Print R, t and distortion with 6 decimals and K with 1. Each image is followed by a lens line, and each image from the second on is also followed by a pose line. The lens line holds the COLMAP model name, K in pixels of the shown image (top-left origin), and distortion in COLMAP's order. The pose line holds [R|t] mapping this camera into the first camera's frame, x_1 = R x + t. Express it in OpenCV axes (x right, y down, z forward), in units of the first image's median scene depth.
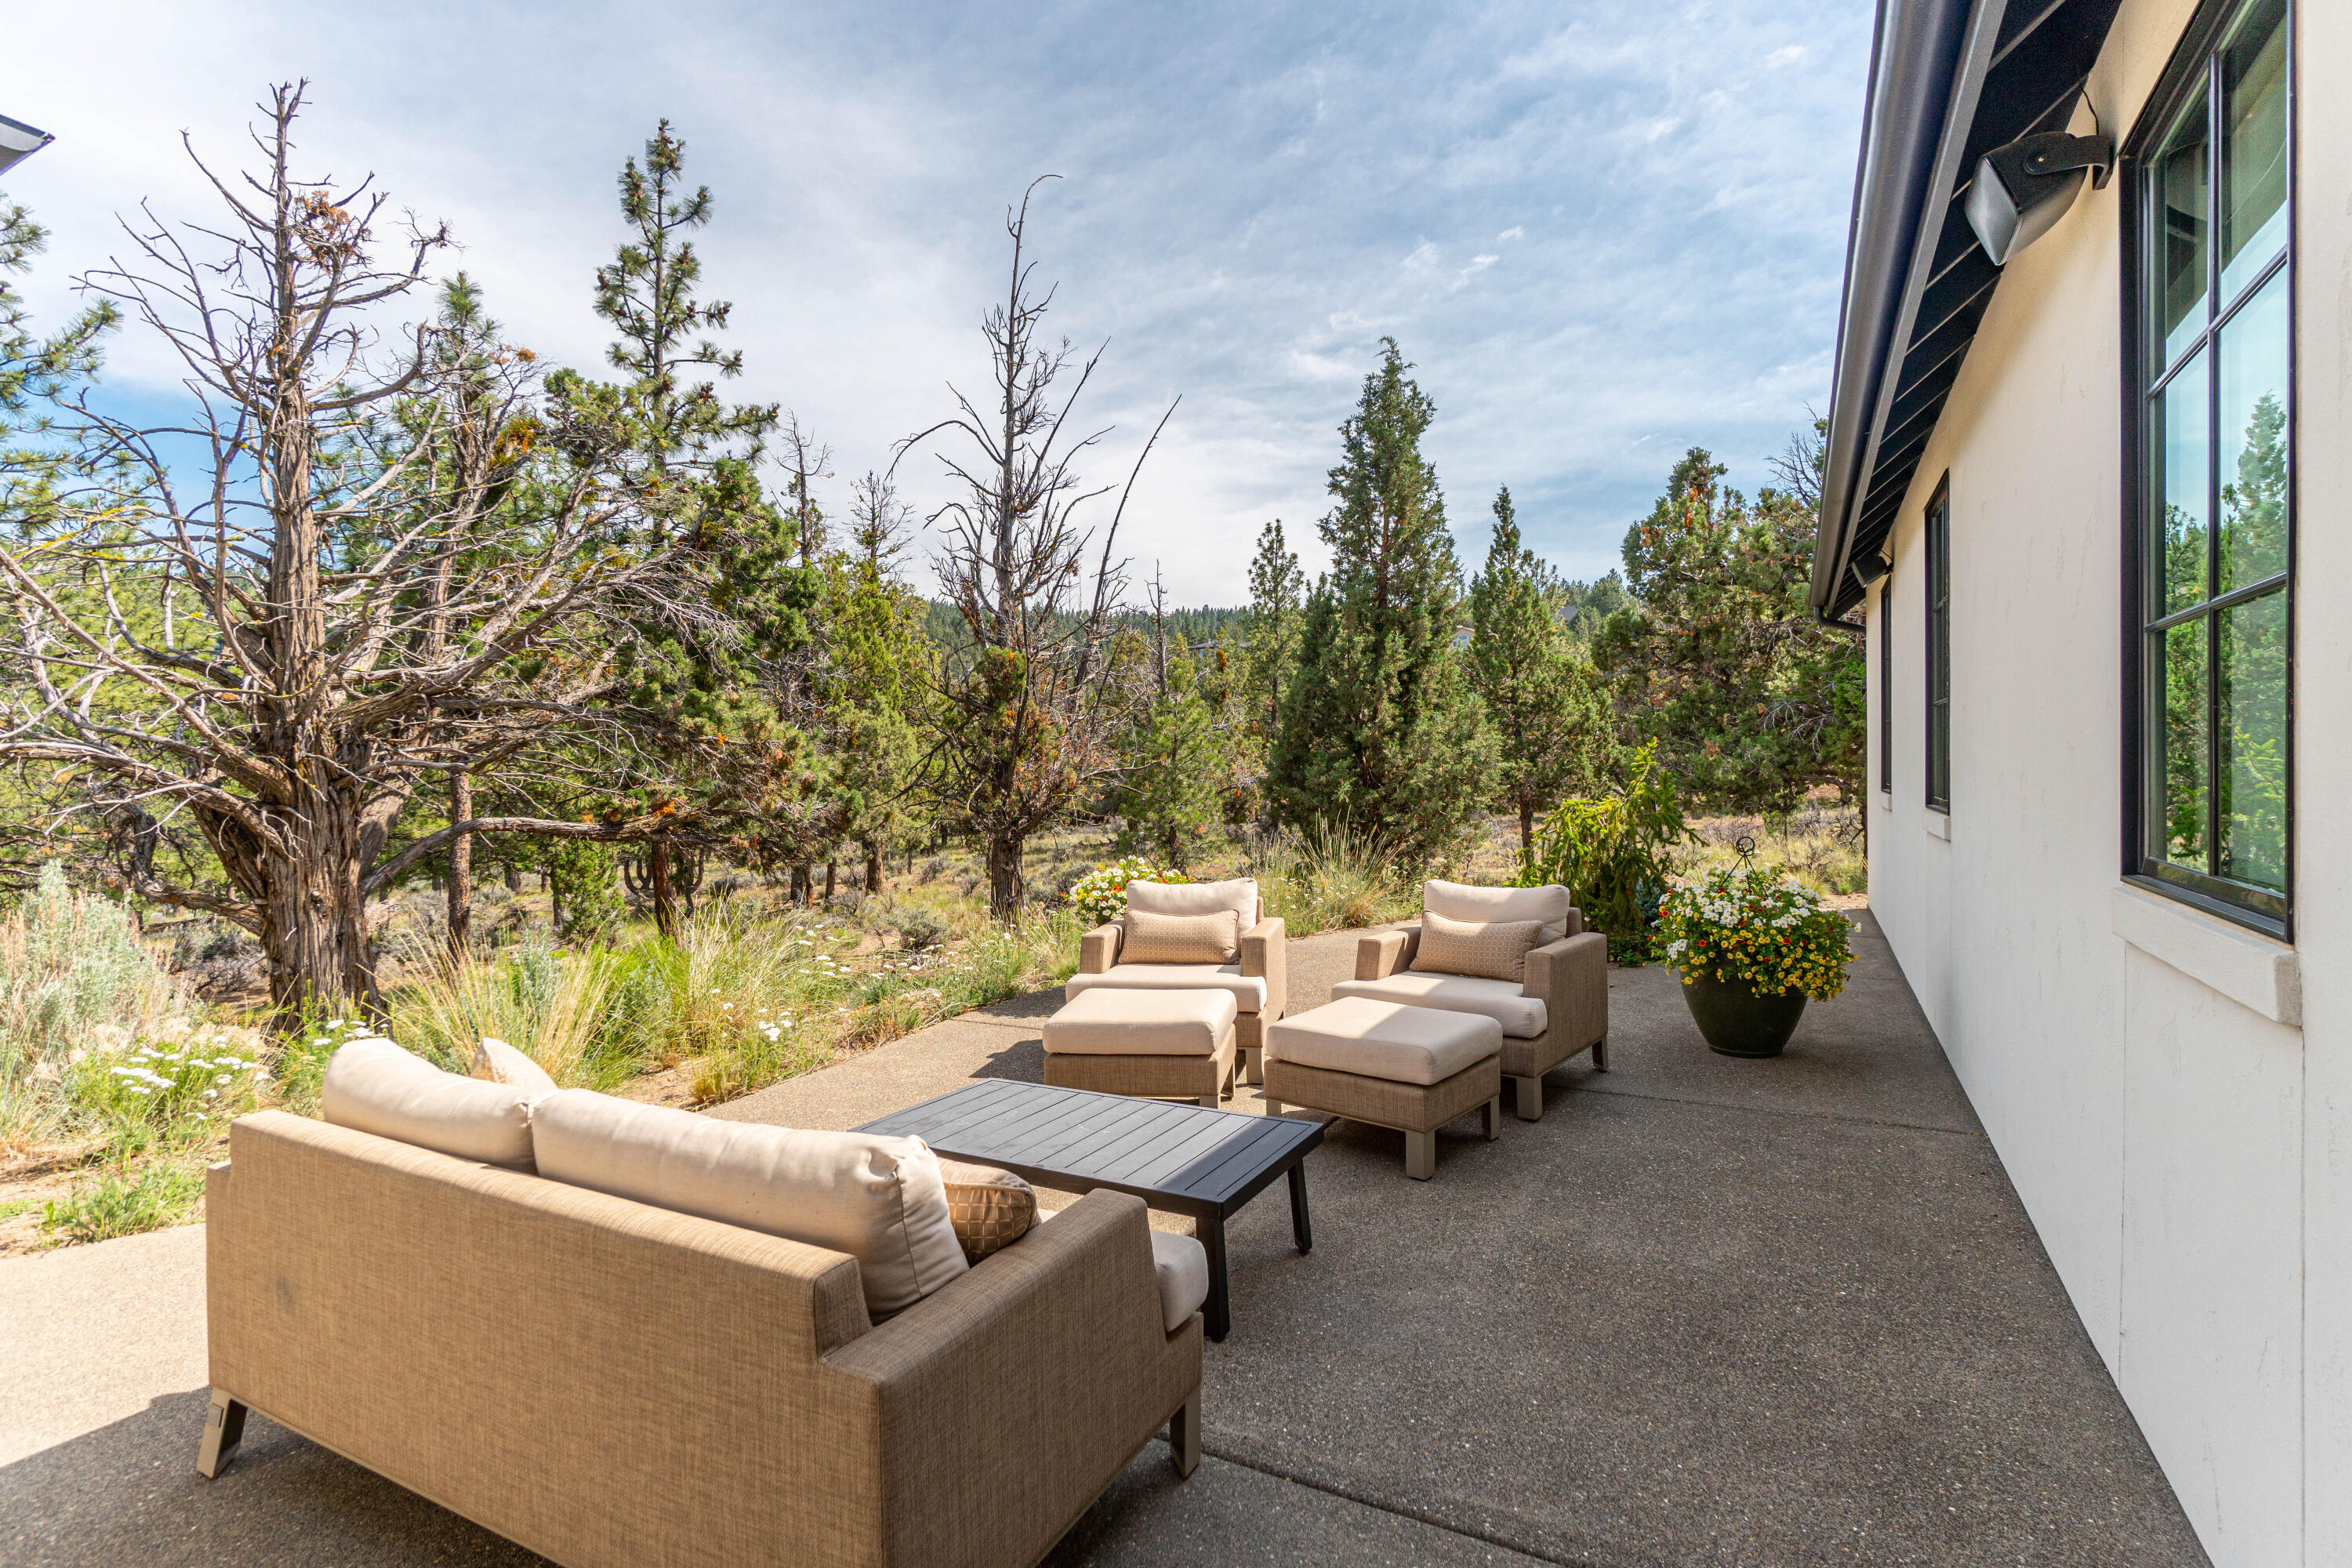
lens RADIAL K [[1139.4, 0, 1227.3], [0, 1139.4, 748.5], [0, 0, 1]] dist [-0.002066, -0.000273]
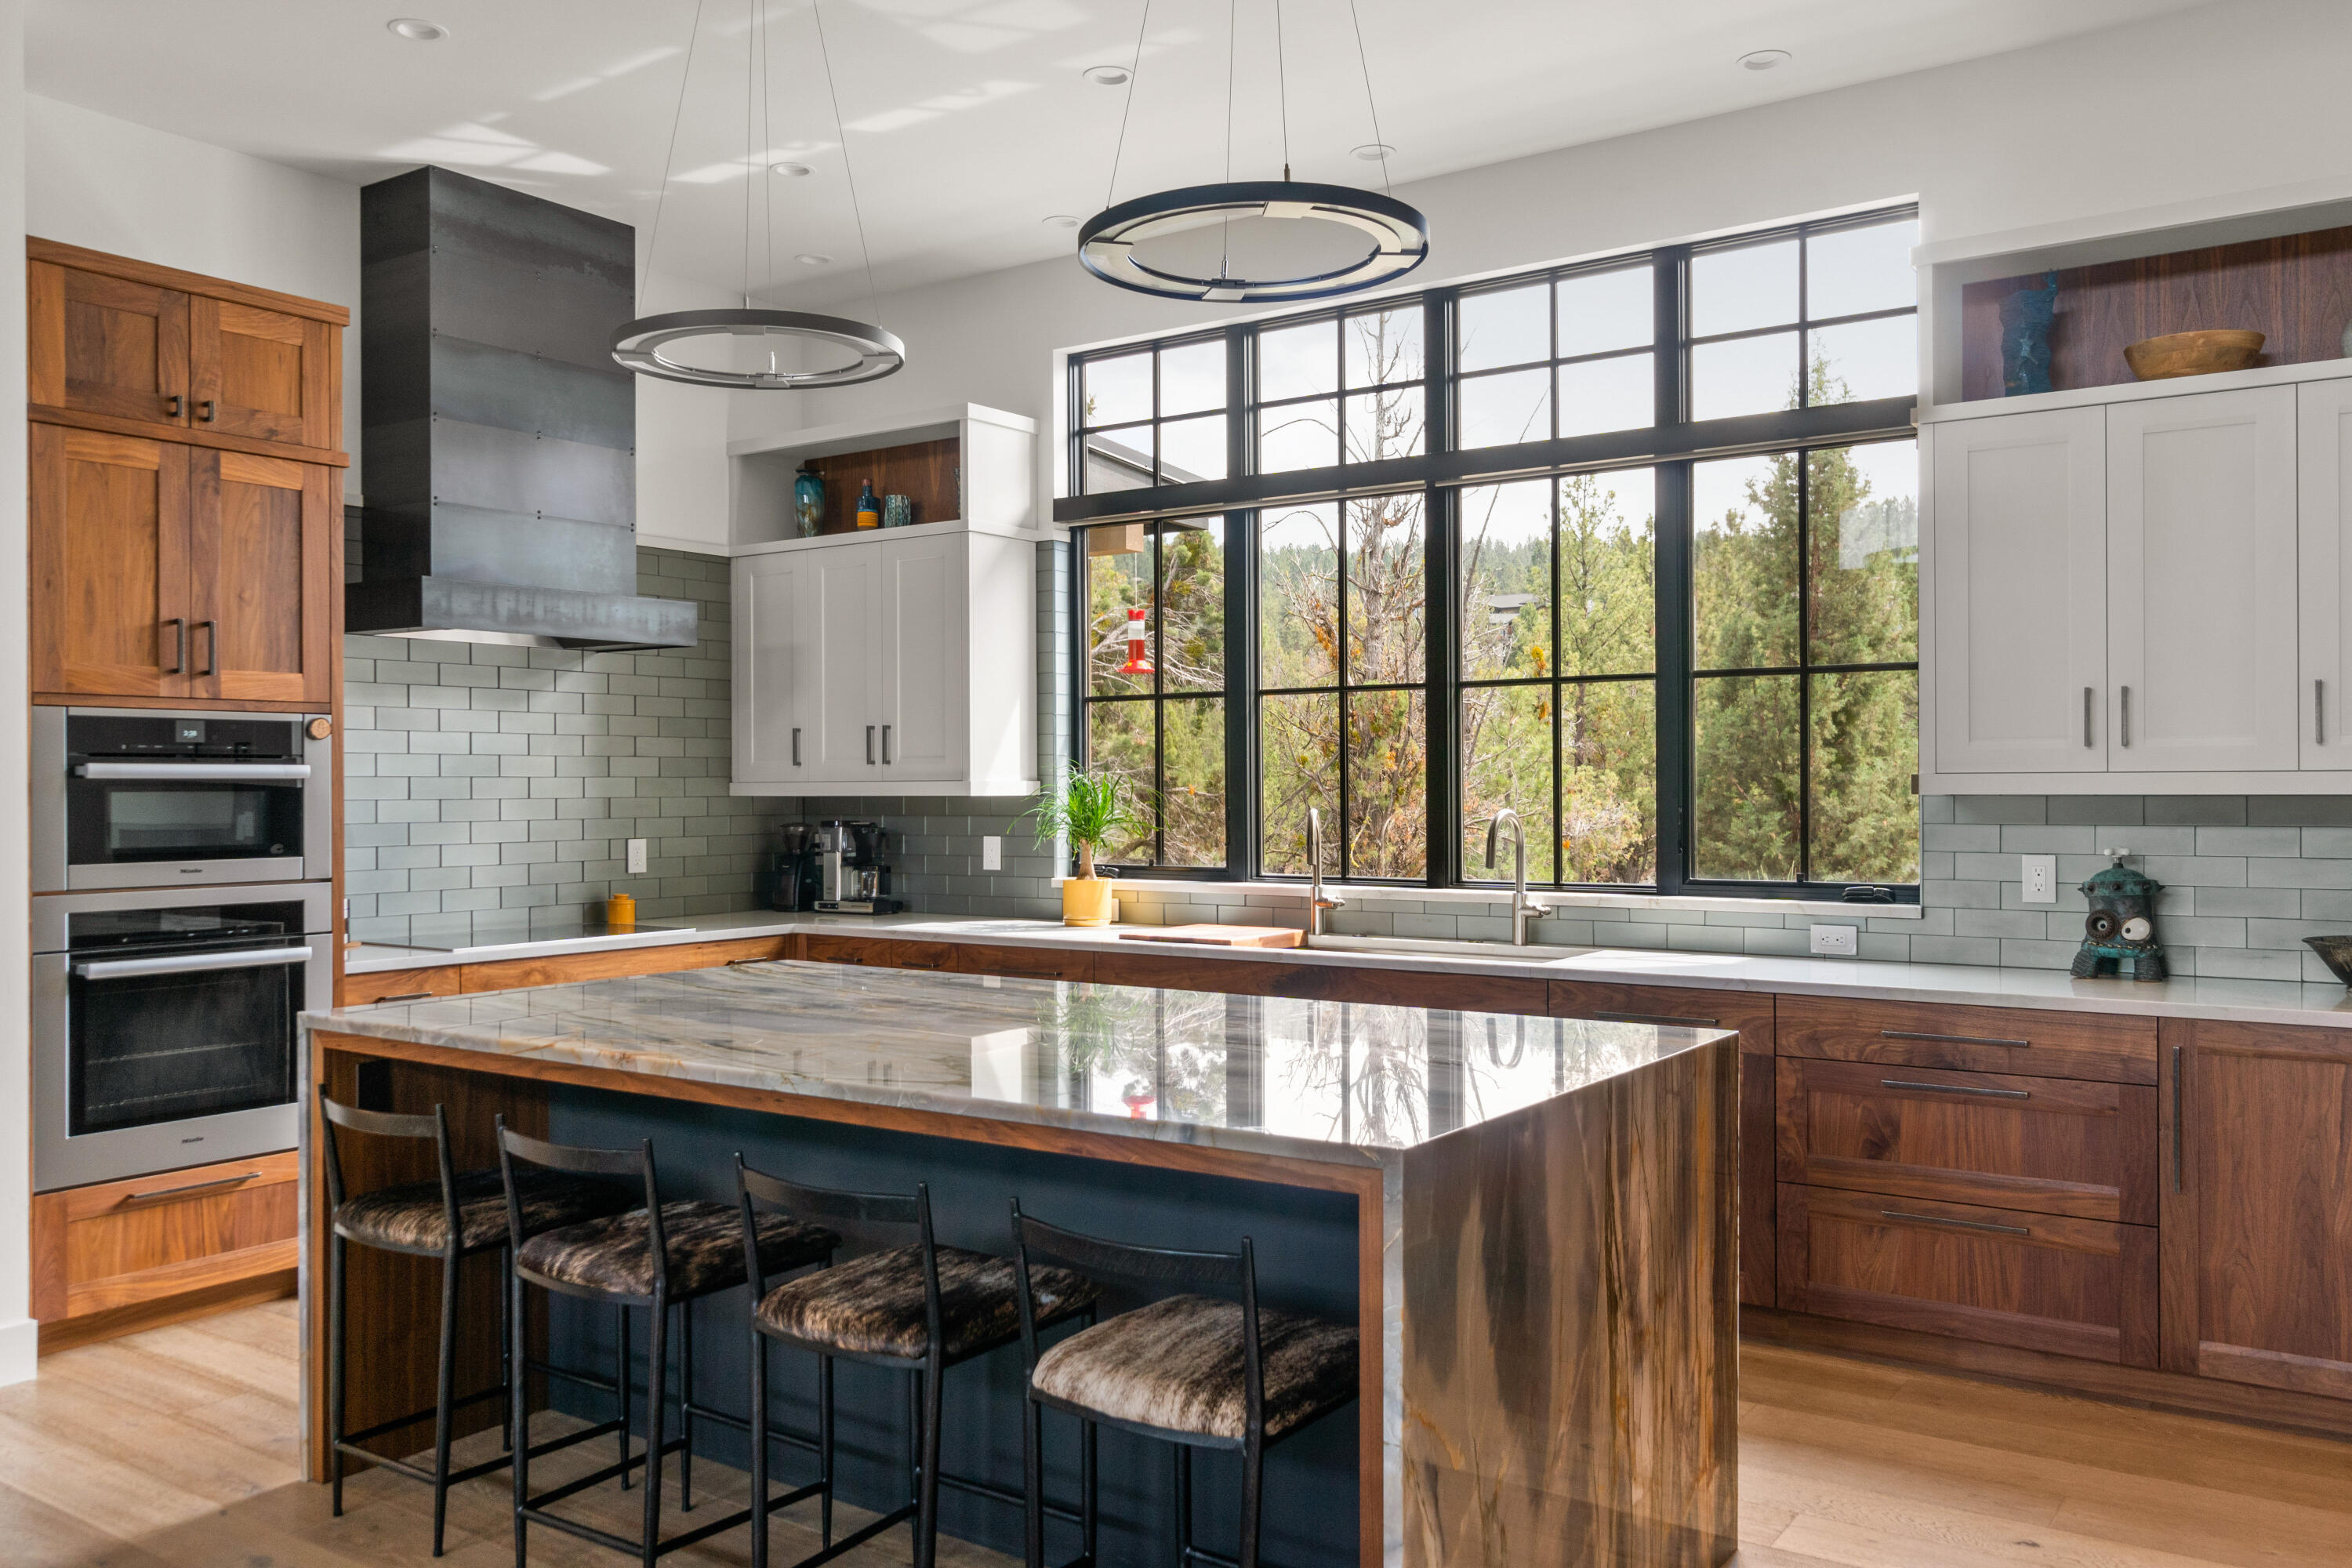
lens RADIAL K [[1815.4, 0, 1176.0], [0, 1815.4, 784.0], [0, 0, 1]] dist [0.000641, -0.003428]
pose [[0.989862, 0.000770, -0.142032, -0.149595], [0.000110, 0.999981, 0.006190, -0.018919], [0.142034, -0.006143, 0.989843, -0.455872]]
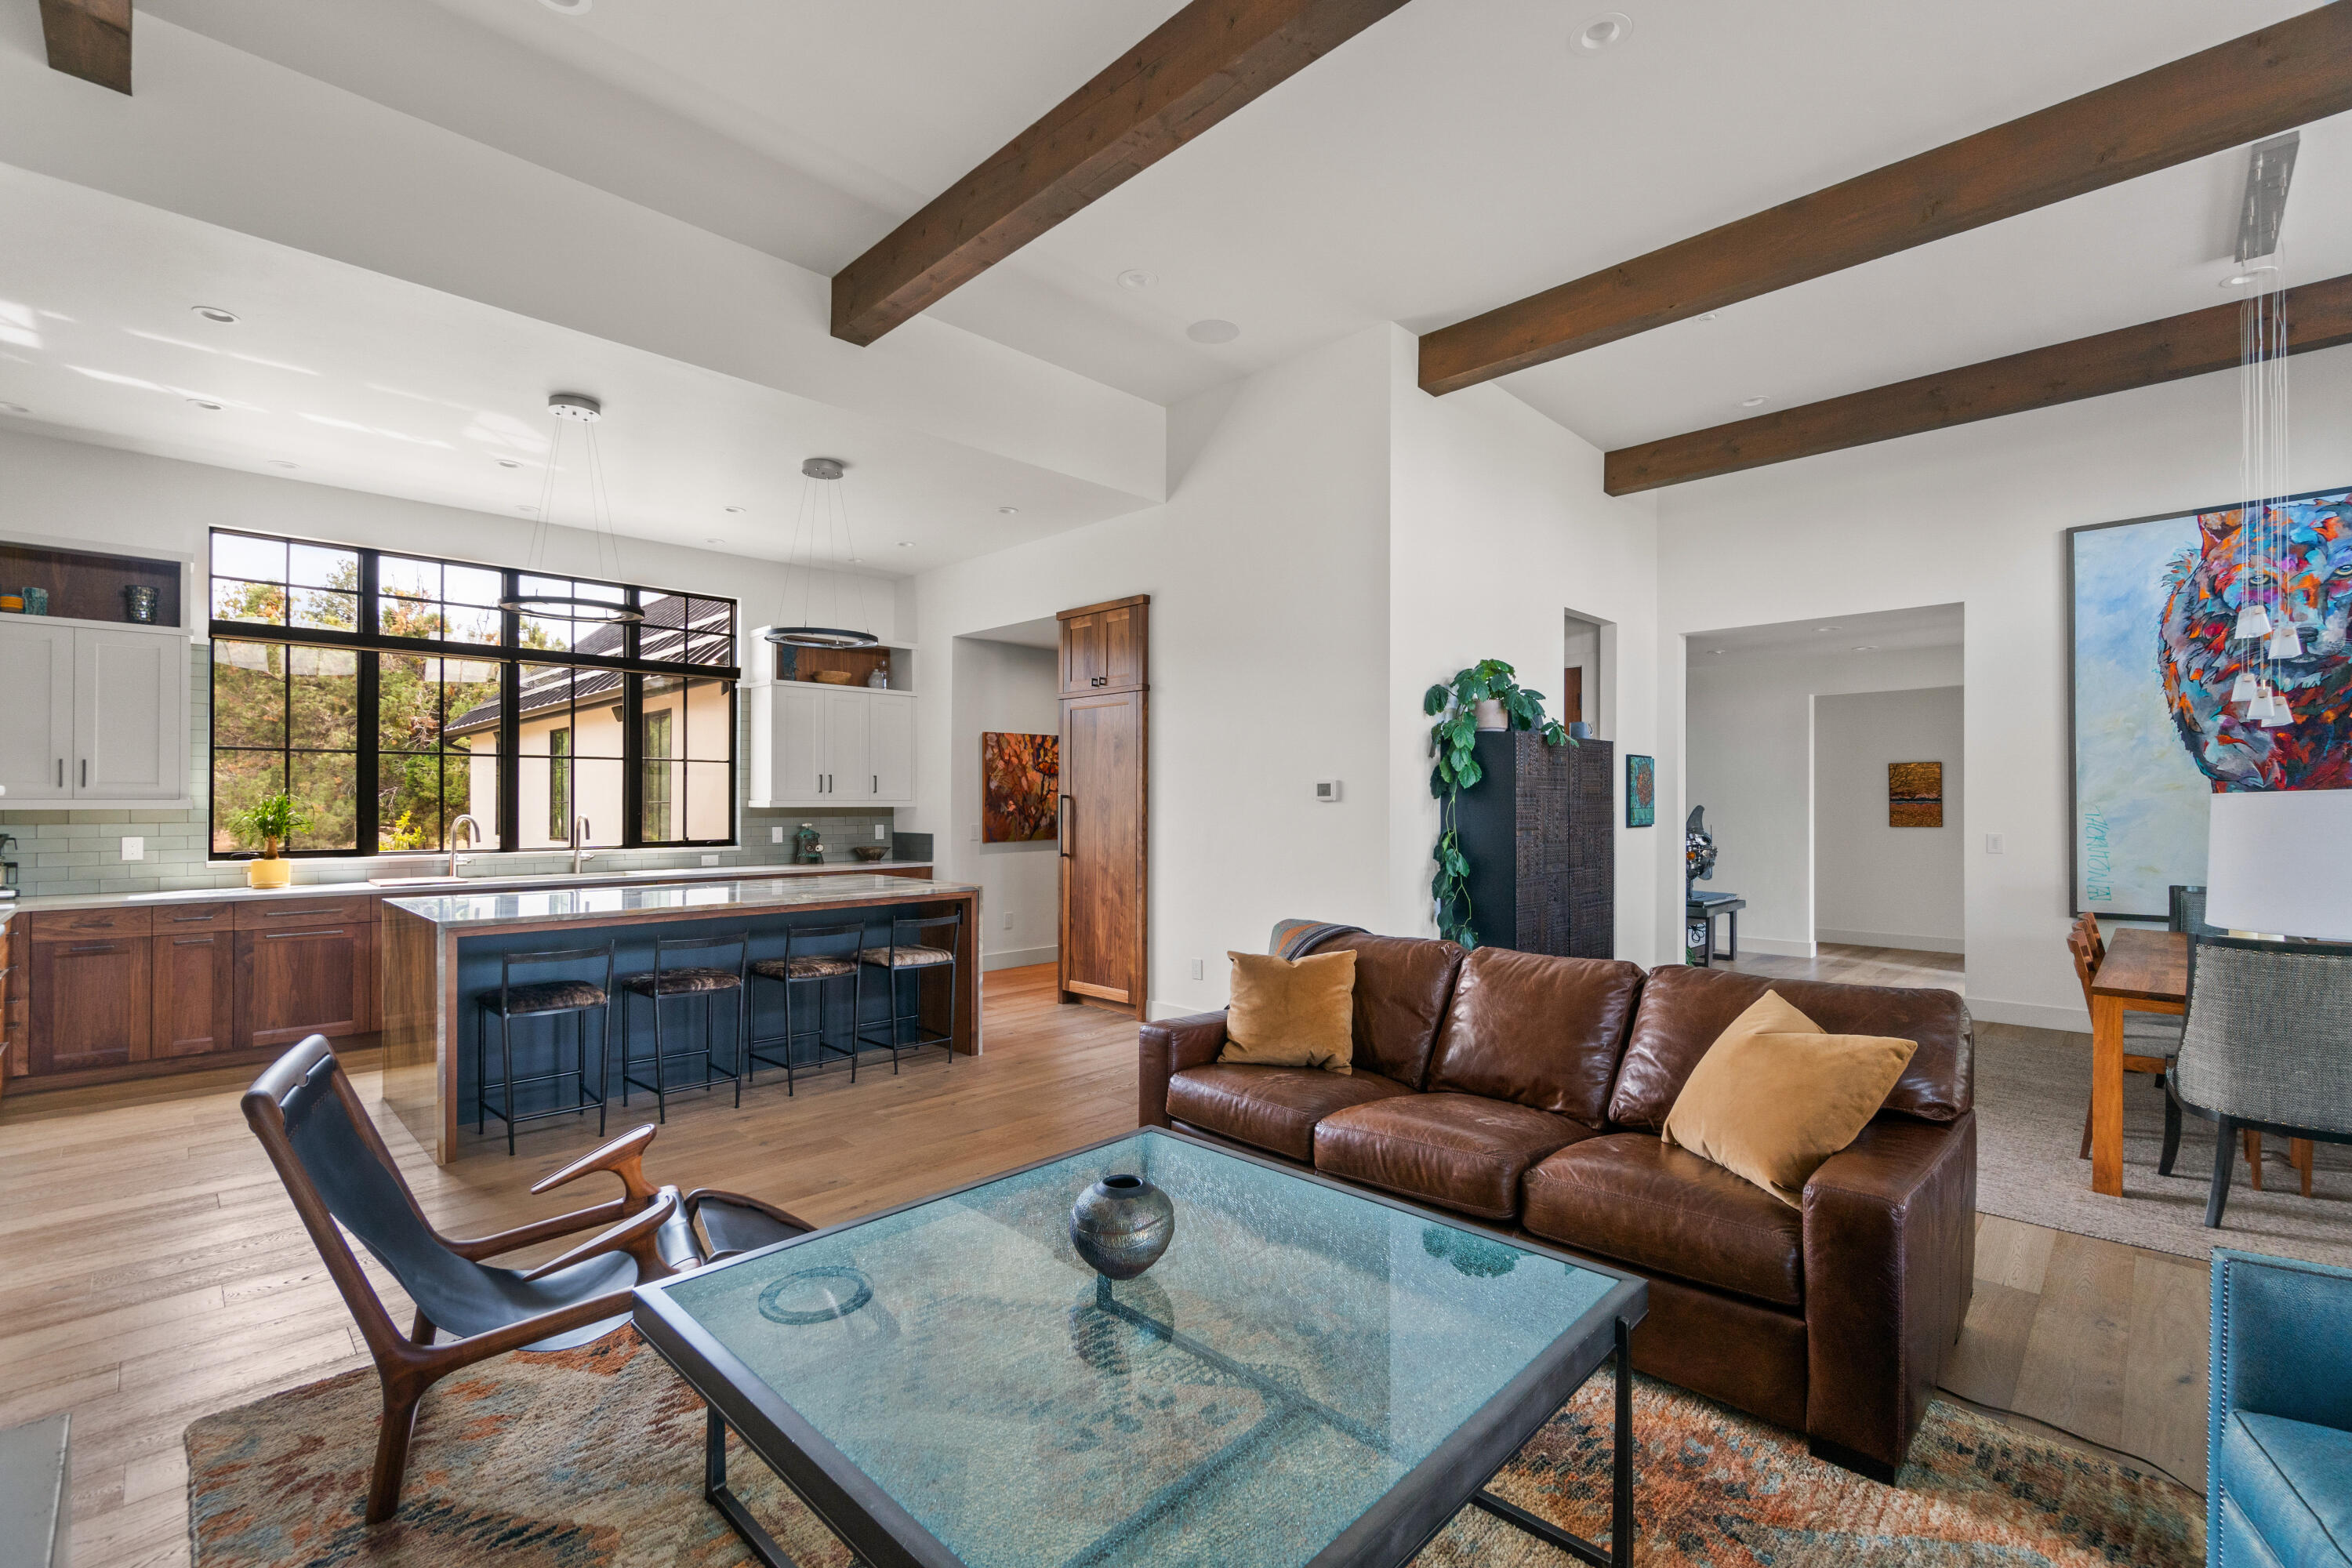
lens RADIAL K [[1015.5, 0, 1186.2], [0, 1015.5, 790.5], [0, 0, 1]] dist [-0.002827, 0.000020]
pose [[0.310386, 0.016224, 0.950472, -0.521031], [-0.009966, 0.999855, -0.013813, -0.018801], [-0.950558, -0.005185, 0.310502, -0.499406]]
